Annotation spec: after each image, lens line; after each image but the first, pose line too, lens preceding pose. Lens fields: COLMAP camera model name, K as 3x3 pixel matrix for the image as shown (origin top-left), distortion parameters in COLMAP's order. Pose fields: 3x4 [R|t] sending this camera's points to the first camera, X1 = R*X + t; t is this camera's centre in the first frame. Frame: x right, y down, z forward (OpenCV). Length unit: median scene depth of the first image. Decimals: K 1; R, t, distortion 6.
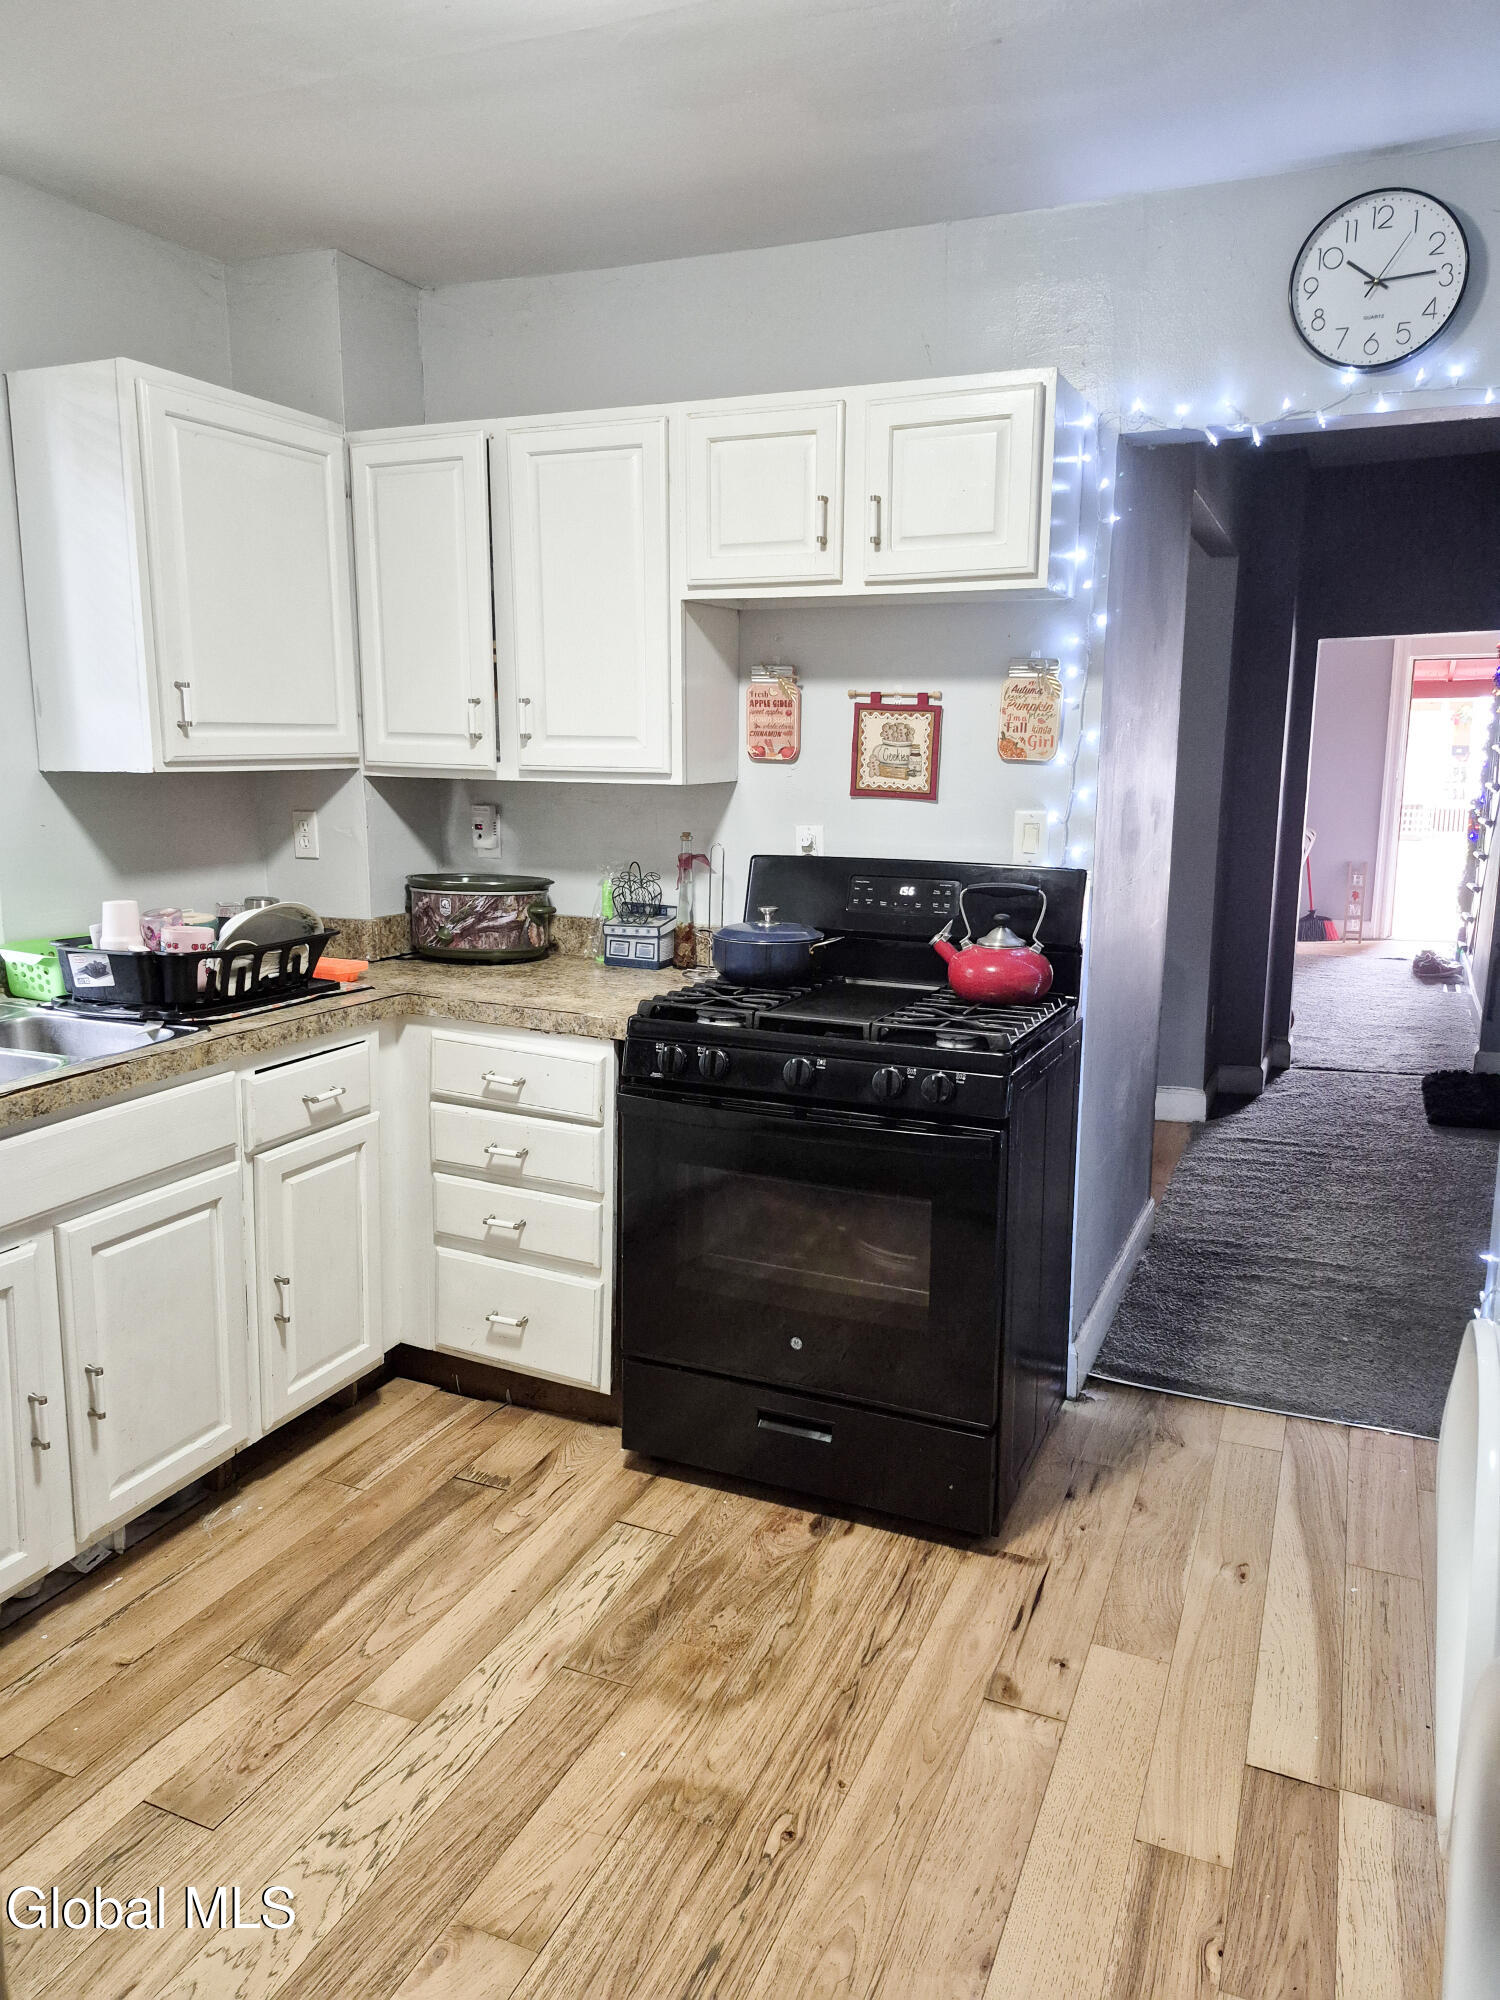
lens RADIAL K [[1412.0, 0, 750.0], [0, 1412.0, 1000.0], [0, 0, 1]] dist [0.120161, -0.157762]
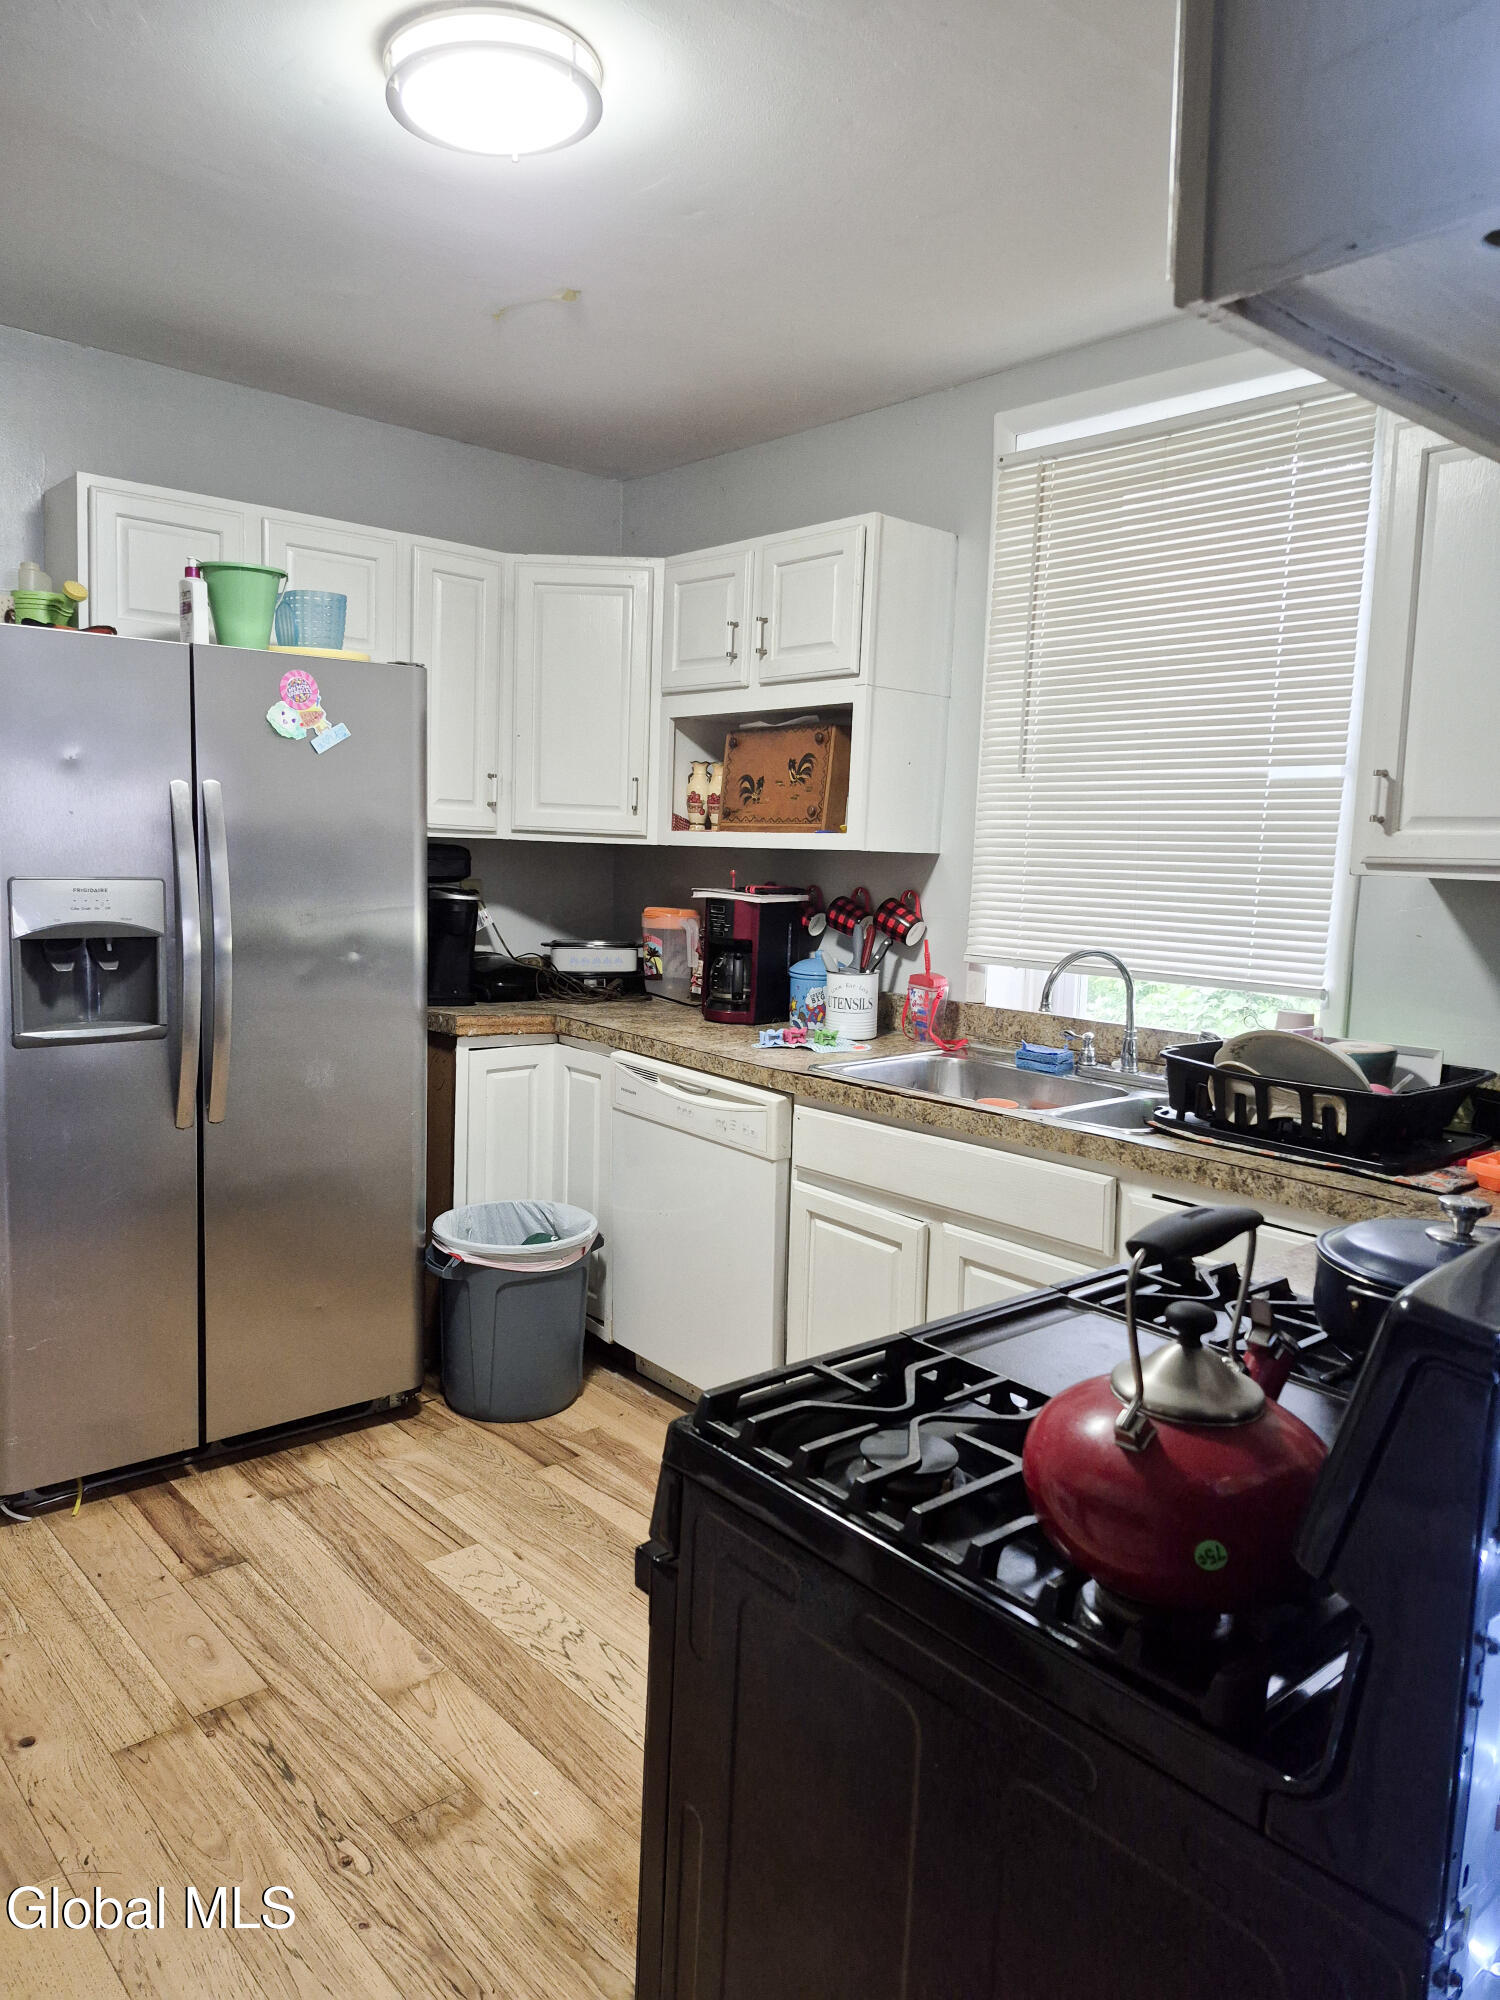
lens RADIAL K [[1422.3, 0, 747.5], [0, 1422.3, 989.7], [0, 0, 1]] dist [0.000845, 0.006176]
pose [[-0.433341, 0.083655, -0.897339, 0.747500], [-0.190176, 0.964774, 0.181781, -0.253082], [0.880936, 0.249426, -0.402167, 1.479355]]
